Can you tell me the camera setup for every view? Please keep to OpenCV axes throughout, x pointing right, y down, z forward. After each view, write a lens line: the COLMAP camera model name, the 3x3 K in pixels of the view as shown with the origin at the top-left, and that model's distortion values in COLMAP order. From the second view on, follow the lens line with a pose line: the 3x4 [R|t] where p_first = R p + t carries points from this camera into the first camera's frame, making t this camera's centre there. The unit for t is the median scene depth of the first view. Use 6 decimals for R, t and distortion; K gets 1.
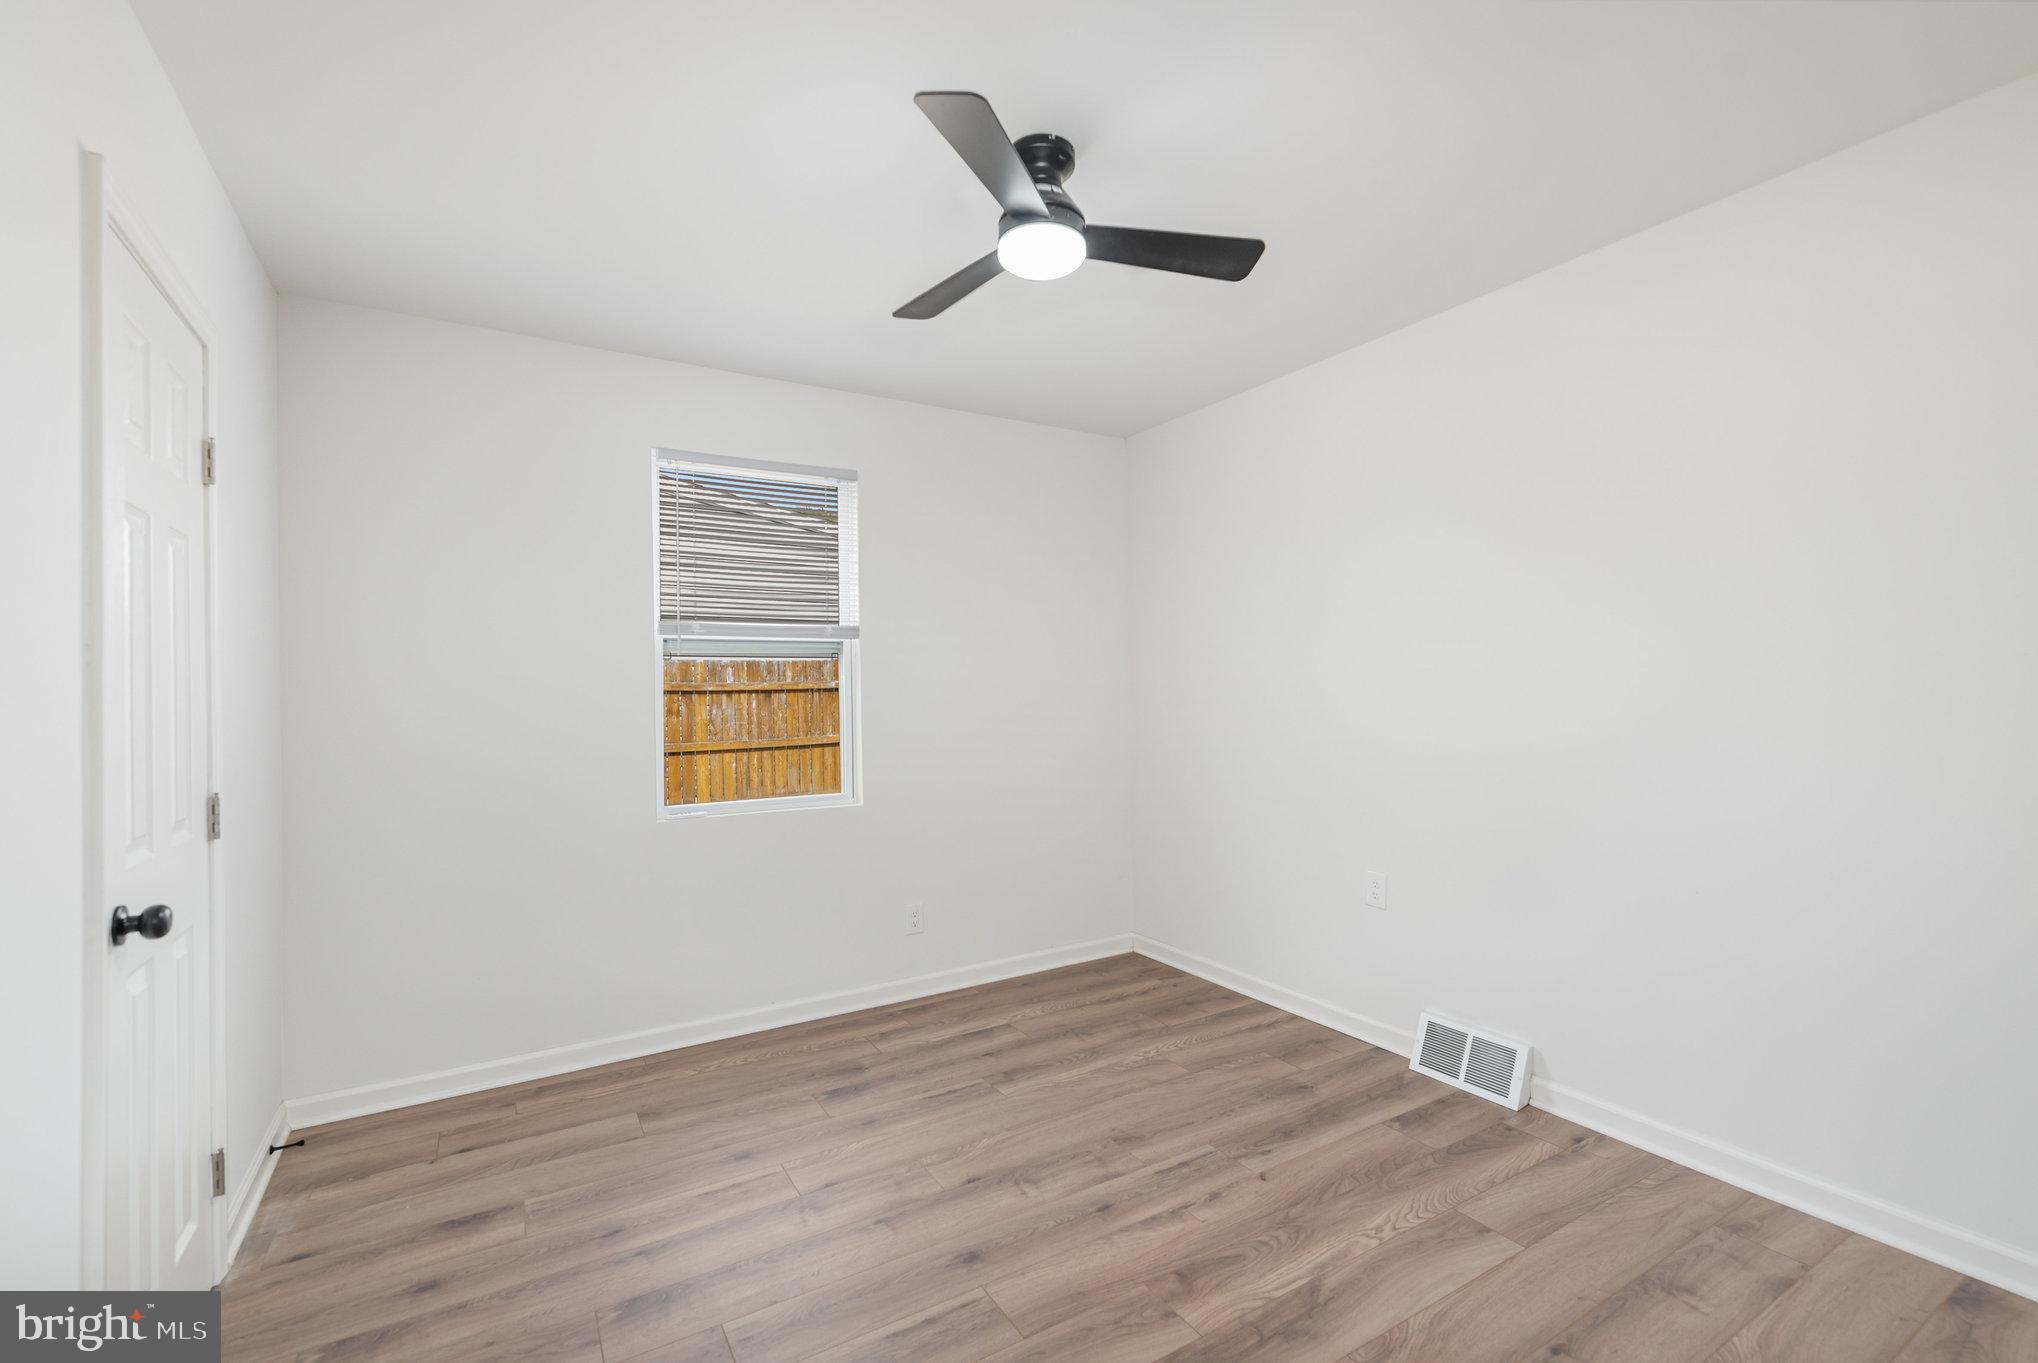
lens RADIAL K [[900.5, 0, 1016.2], [0, 900.5, 691.7], [0, 0, 1]] dist [-0.000662, -0.000219]
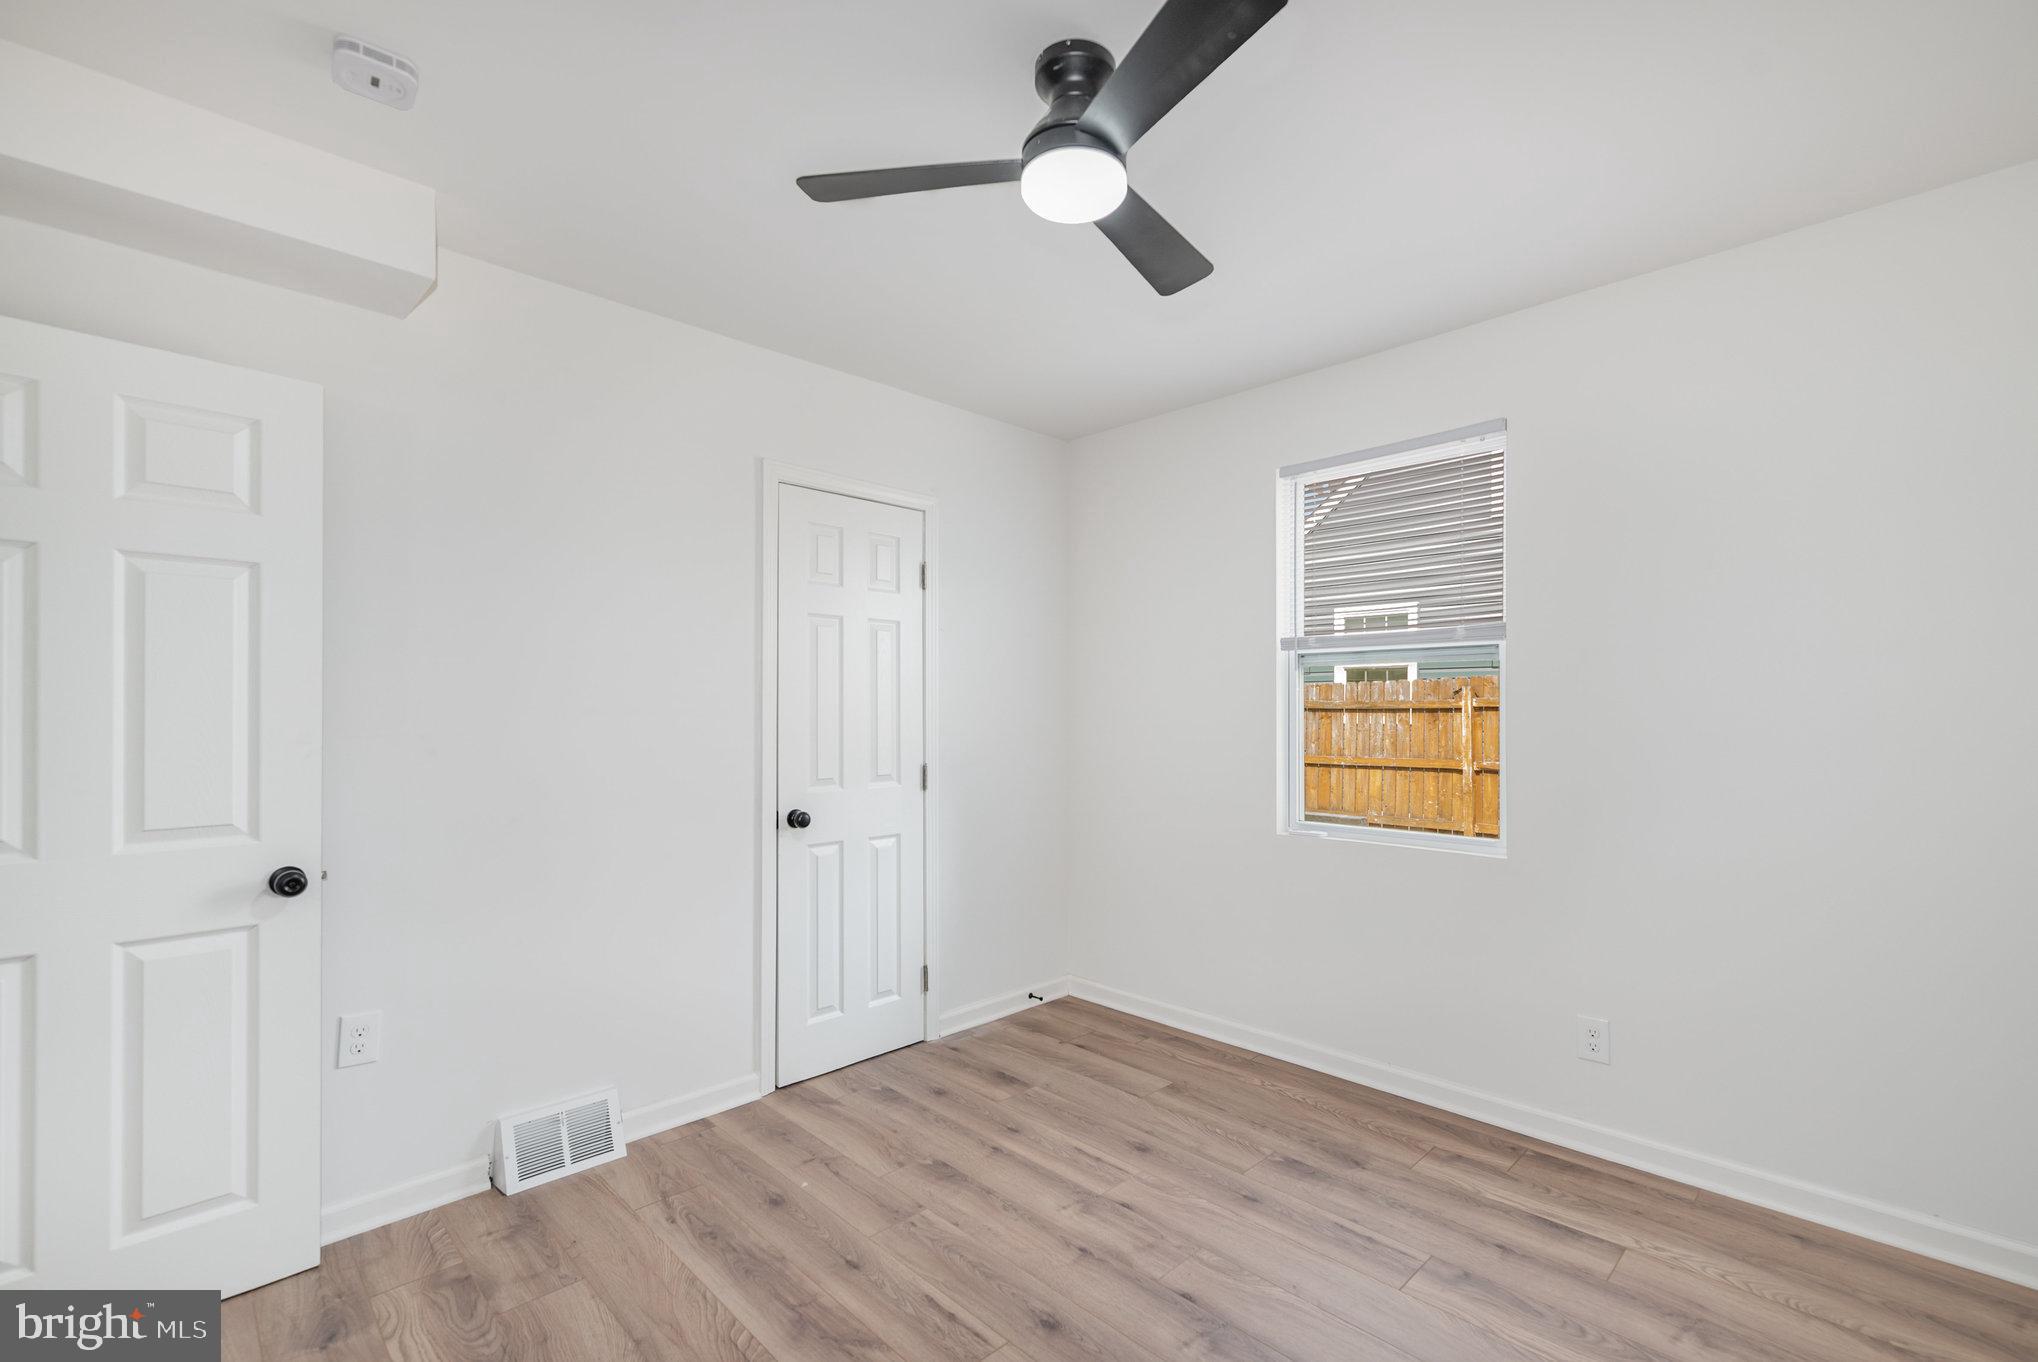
lens RADIAL K [[900.5, 0, 1016.2], [0, 900.5, 691.2], [0, 0, 1]] dist [-0.000662, -0.000219]
pose [[0.217698, -0.002668, -0.976013, 0.622117], [-0.001931, 0.999993, -0.003165, -0.015352], [0.976014, 0.002573, 0.217691, 0.557962]]
